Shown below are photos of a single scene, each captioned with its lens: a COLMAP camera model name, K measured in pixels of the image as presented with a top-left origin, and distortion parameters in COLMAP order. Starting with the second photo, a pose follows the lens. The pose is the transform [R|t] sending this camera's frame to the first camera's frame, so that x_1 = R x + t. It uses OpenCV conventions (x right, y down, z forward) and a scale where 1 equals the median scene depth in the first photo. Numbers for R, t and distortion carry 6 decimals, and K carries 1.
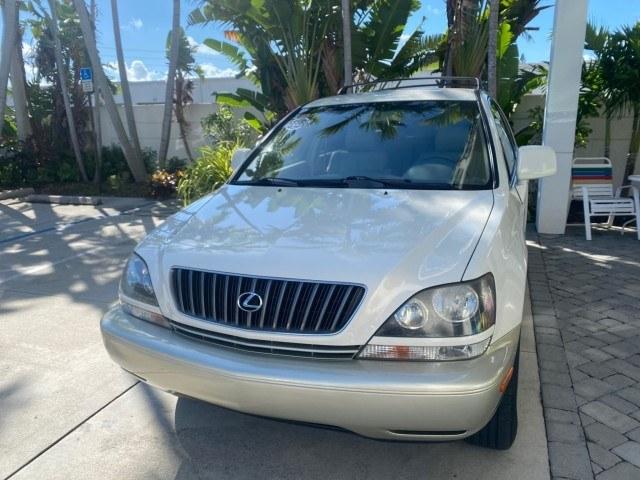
lens RADIAL K [[490.3, 0, 318.8], [0, 490.3, 237.2], [0, 0, 1]] dist [0.006985, -0.003779]
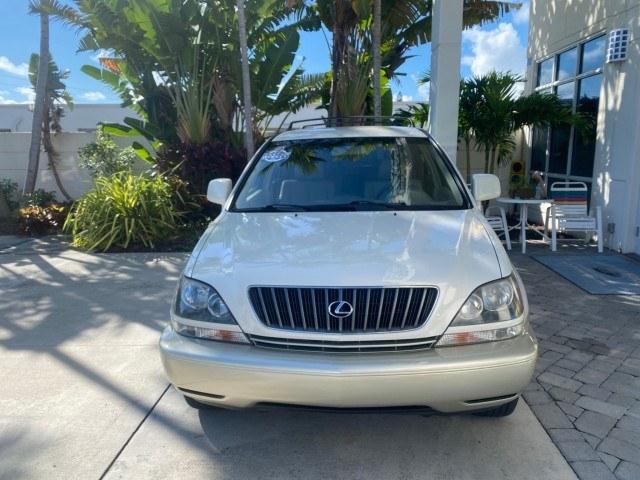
lens RADIAL K [[490.3, 0, 316.5], [0, 490.3, 239.6], [0, 0, 1]] dist [0.006985, -0.003779]
pose [[0.954768, -0.046202, 0.293740, -0.125277], [0.062221, 0.997028, -0.045420, 0.004178], [-0.290769, 0.061642, 0.954806, -0.021990]]
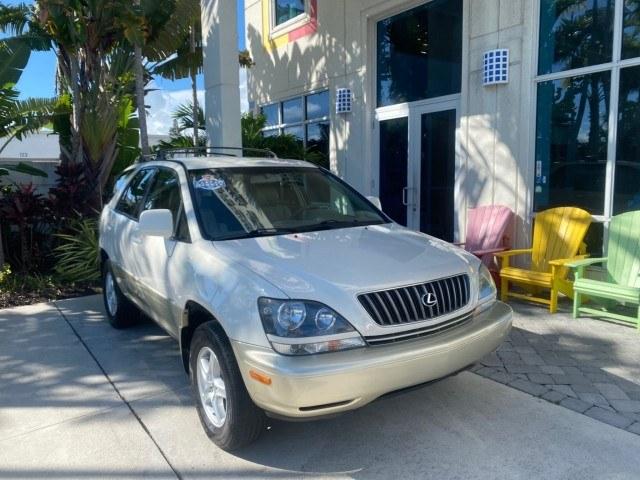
lens RADIAL K [[490.3, 0, 317.4], [0, 490.3, 243.8], [0, 0, 1]] dist [0.006985, -0.003779]
pose [[0.558829, -0.102258, 0.822954, -0.354384], [0.200630, 0.979559, -0.014522, -0.017284], [-0.804647, 0.173224, 0.567923, 0.098998]]
